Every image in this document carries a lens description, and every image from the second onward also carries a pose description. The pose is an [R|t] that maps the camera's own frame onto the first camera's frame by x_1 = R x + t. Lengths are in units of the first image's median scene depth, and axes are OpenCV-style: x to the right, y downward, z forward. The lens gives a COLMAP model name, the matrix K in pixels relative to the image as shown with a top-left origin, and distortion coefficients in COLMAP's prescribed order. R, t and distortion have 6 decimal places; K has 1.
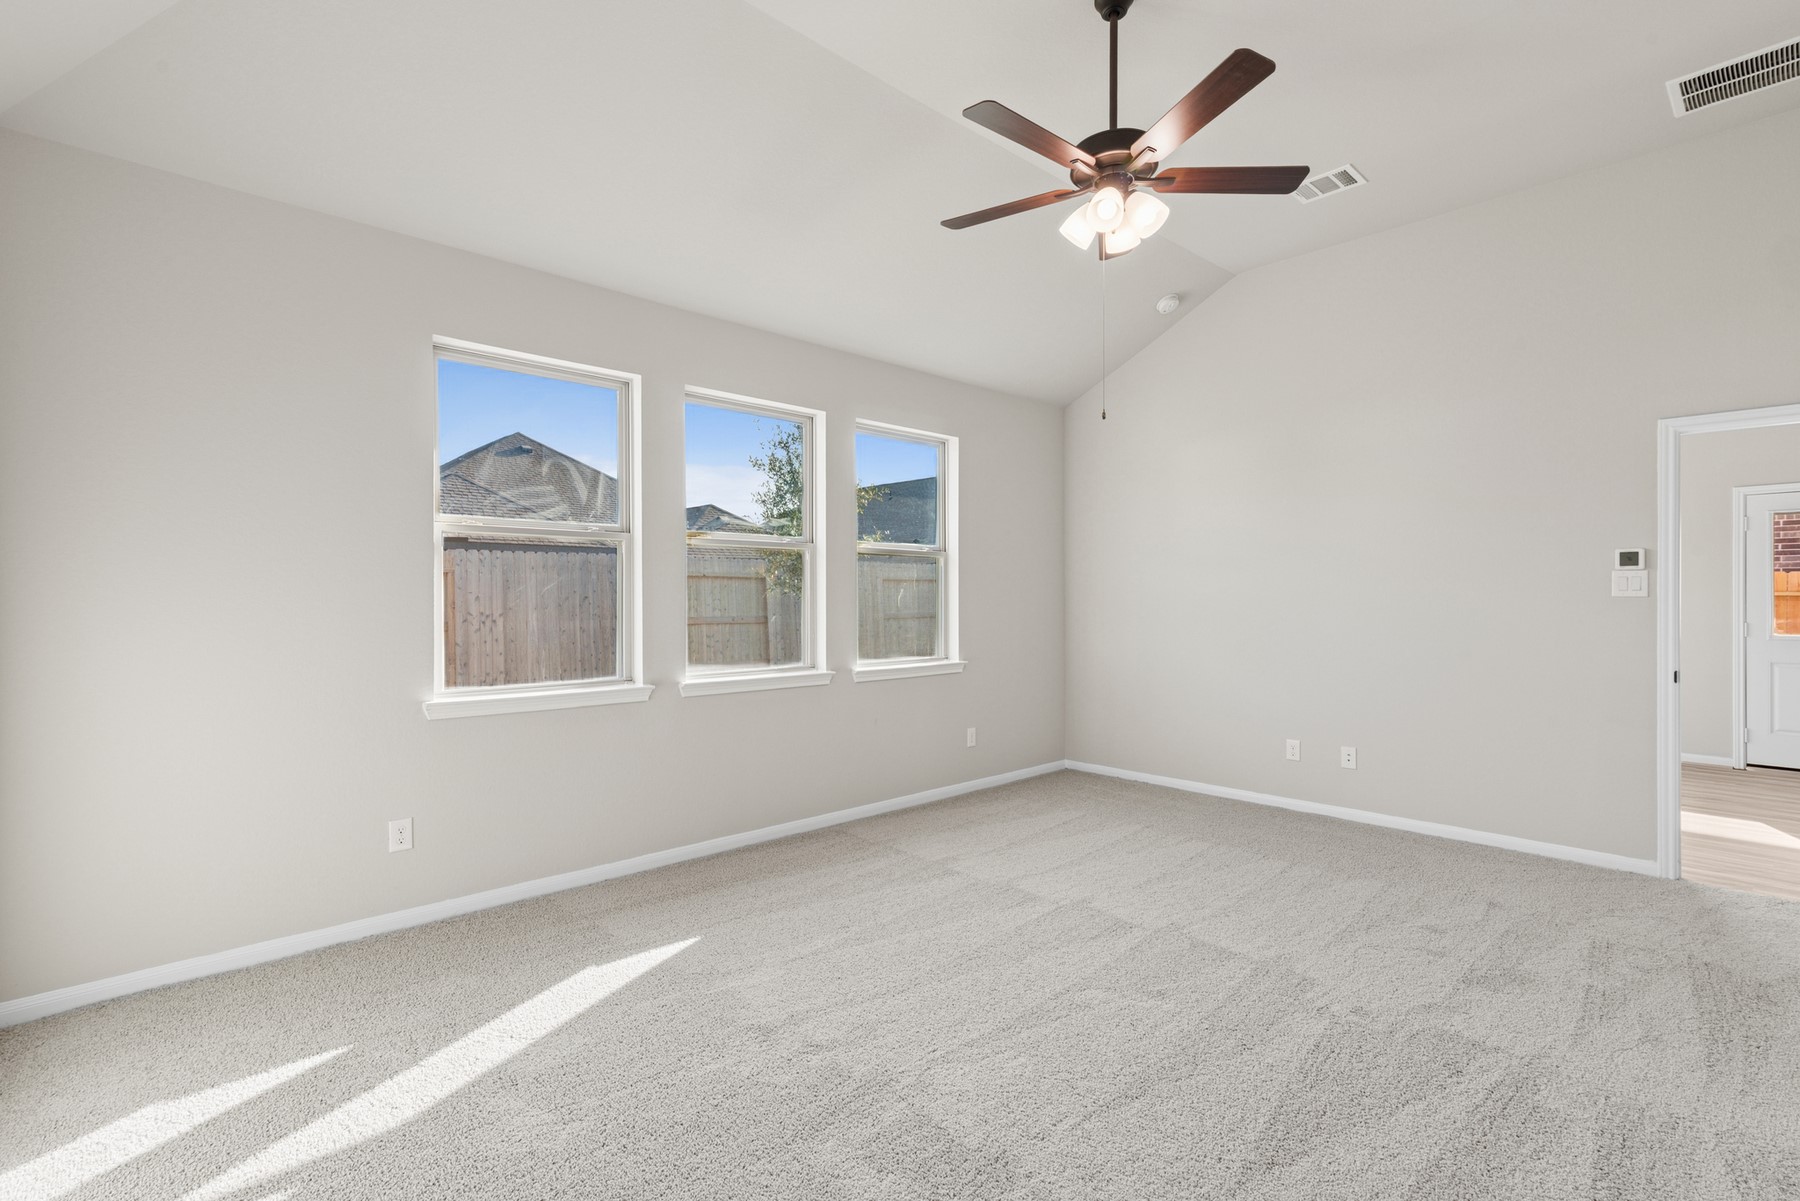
lens RADIAL K [[809.0, 0, 893.6], [0, 809.0, 608.2], [0, 0, 1]] dist [0.013781, 0.000227]
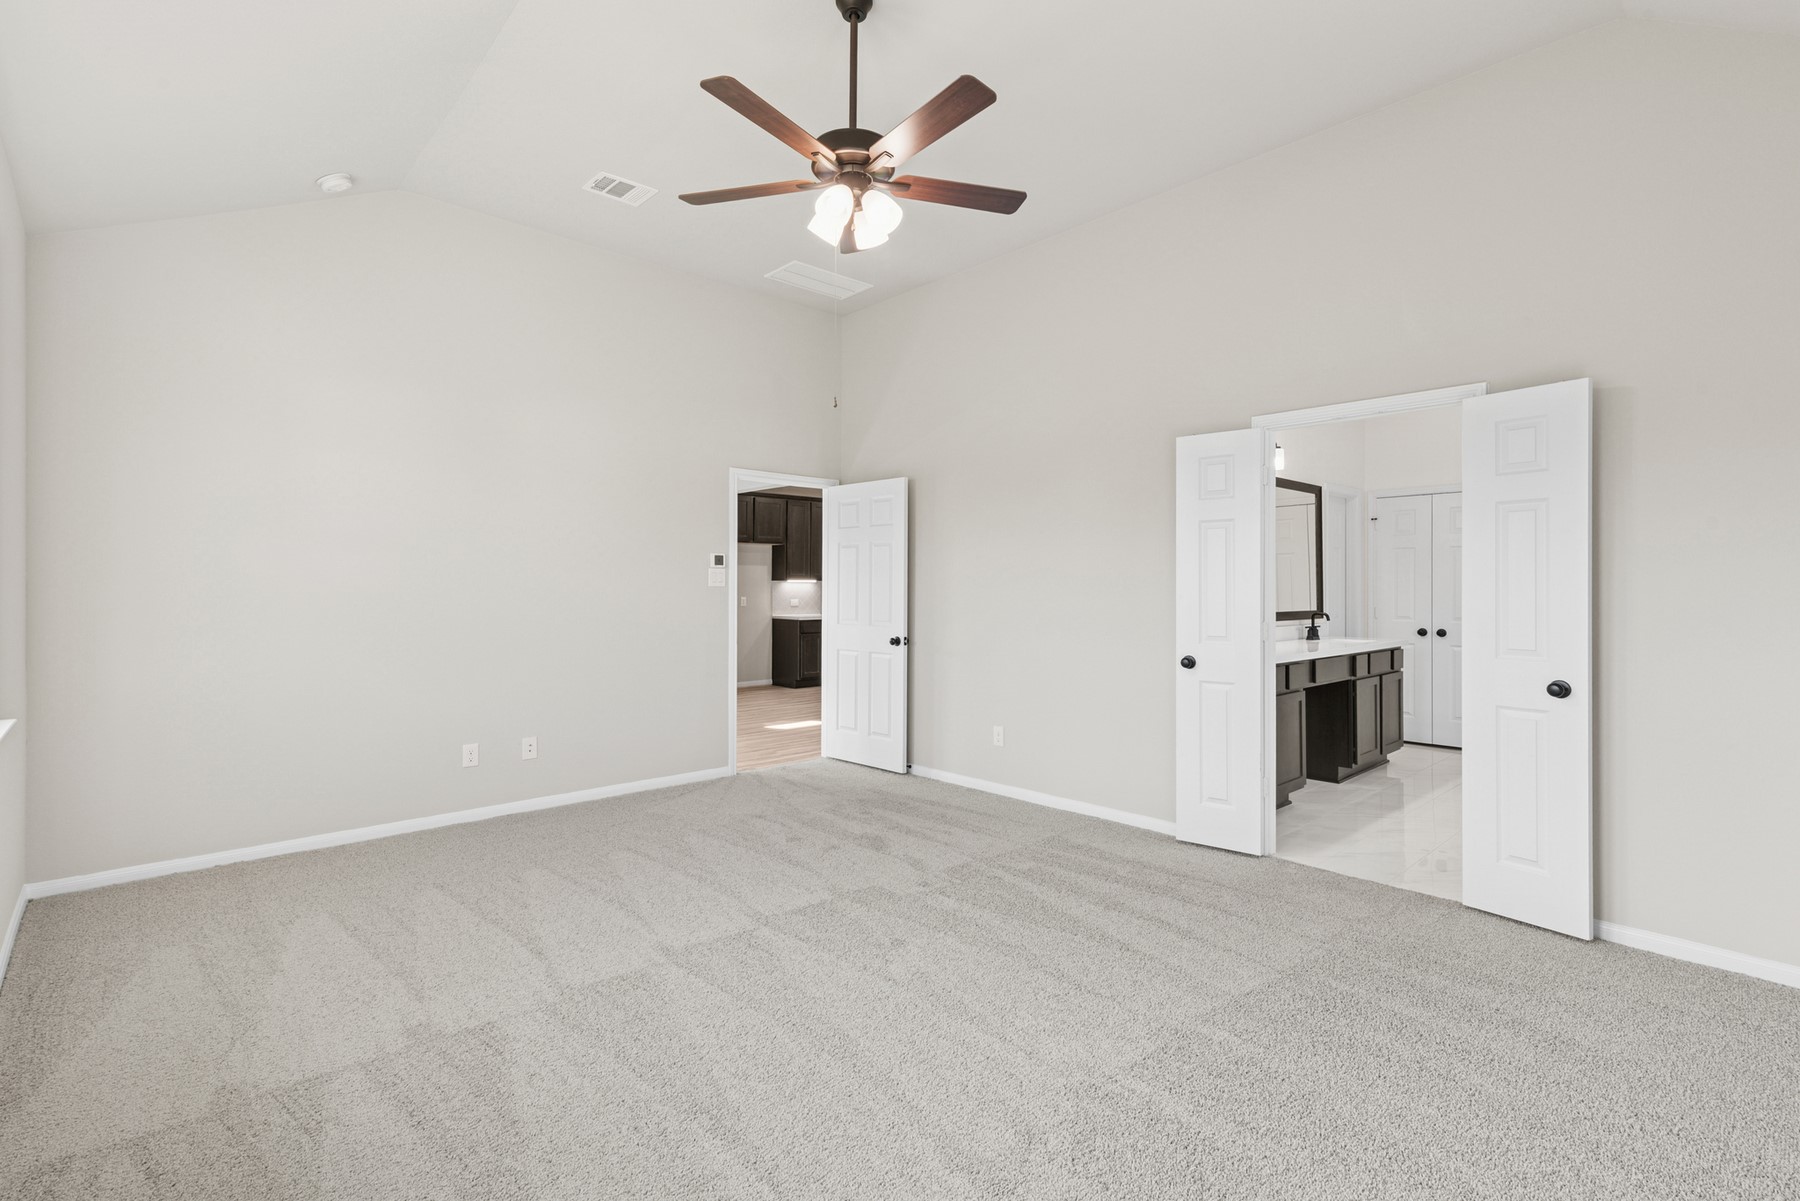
lens RADIAL K [[819.3, 0, 904.5], [0, 819.3, 592.1], [0, 0, 1]] dist [0.012737, 0.000124]
pose [[0.017960, -0.002875, 0.999835, -0.650591], [0.011342, 0.999932, 0.002672, -0.005843], [-0.999774, 0.011292, 0.017992, 0.787714]]
